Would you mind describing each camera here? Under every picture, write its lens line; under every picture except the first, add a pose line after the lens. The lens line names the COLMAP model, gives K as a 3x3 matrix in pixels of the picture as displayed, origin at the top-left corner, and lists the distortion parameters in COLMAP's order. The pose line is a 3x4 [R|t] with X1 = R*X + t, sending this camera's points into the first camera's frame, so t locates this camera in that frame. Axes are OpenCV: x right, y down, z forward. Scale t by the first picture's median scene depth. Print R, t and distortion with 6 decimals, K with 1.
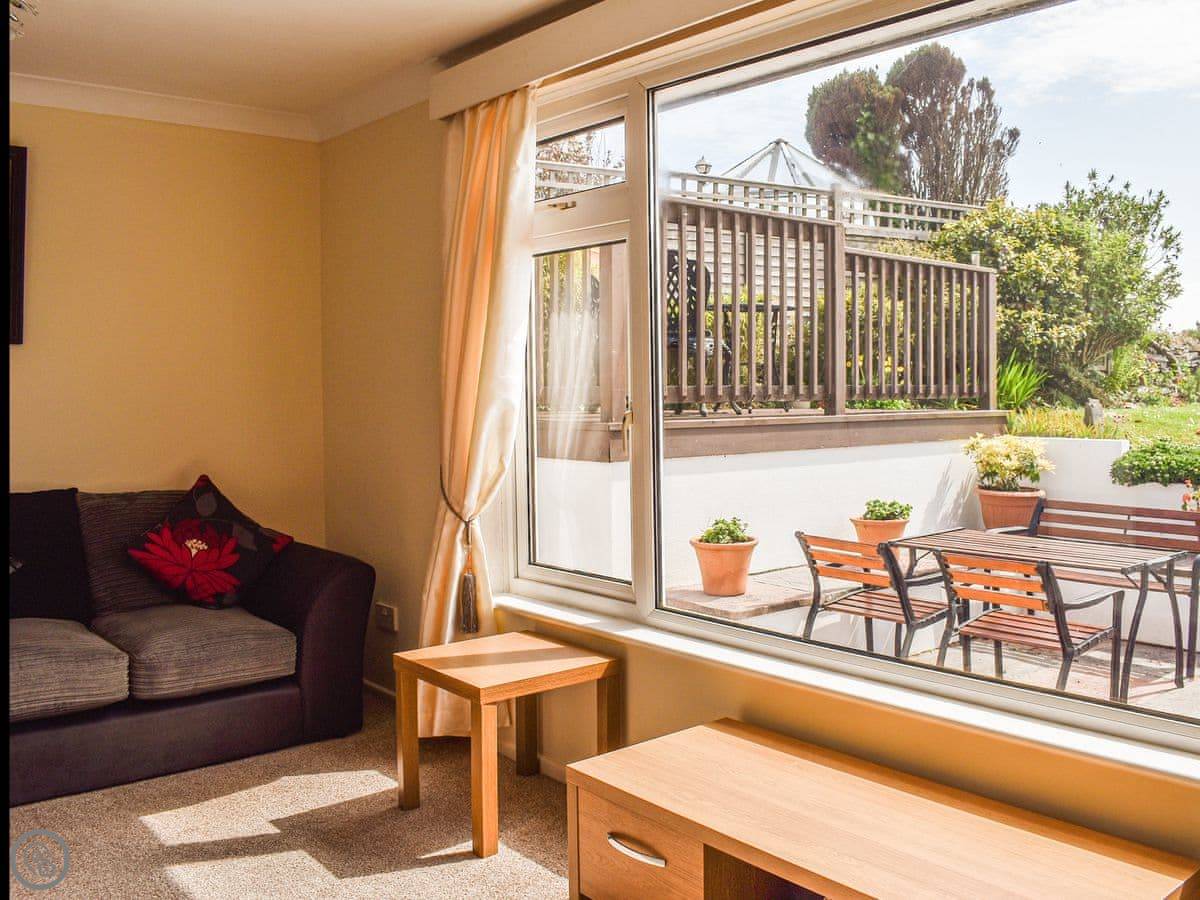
lens RADIAL K [[1100.8, 0, 600.0], [0, 1100.8, 450.0], [0, 0, 1]] dist [-0.090877, 0.011174]
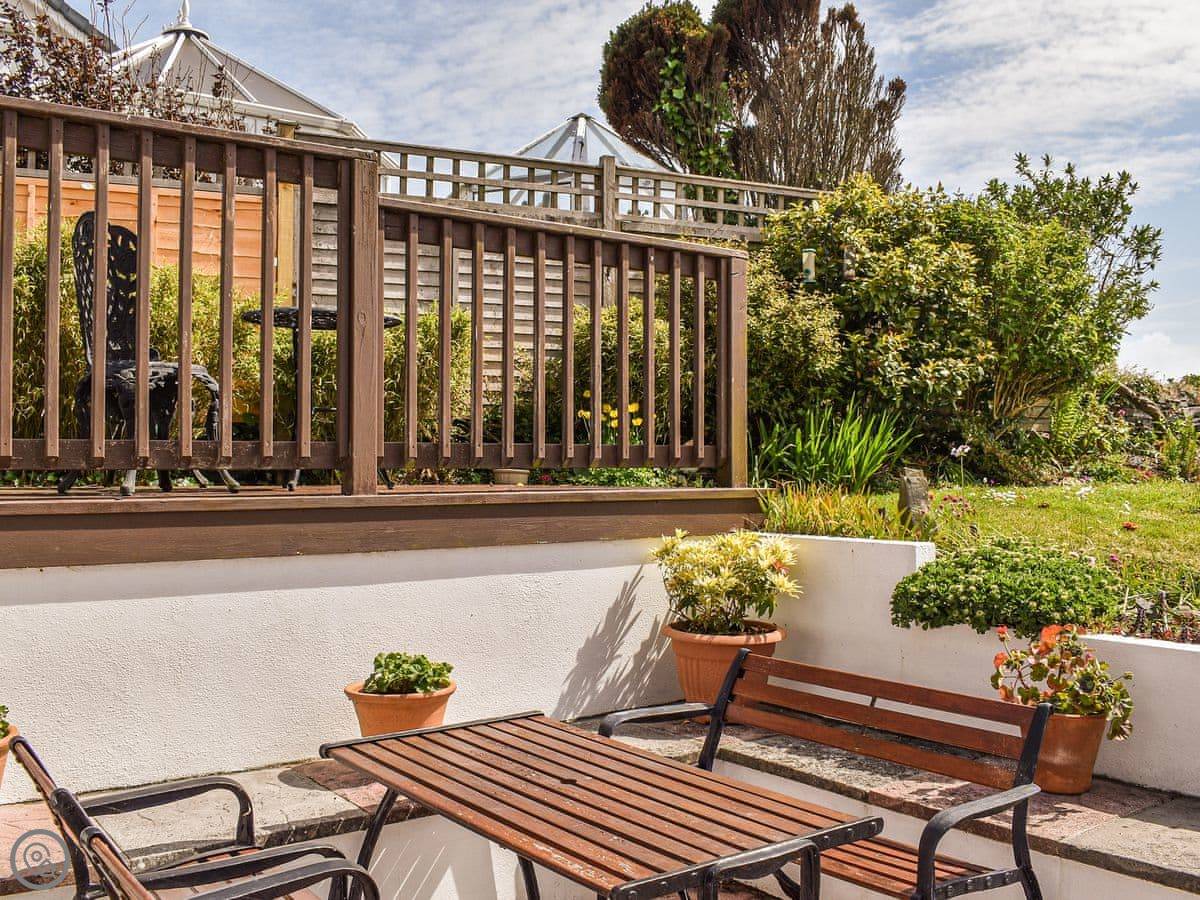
lens RADIAL K [[1153.7, 0, 600.0], [0, 1153.7, 450.0], [0, 0, 1]] dist [-0.070496, -0.010799]
pose [[0.998042, 0.006045, -0.062255, 0.259882], [-0.010215, 0.997709, -0.066873, -0.011398], [0.061708, 0.067378, 0.995817, 0.295511]]
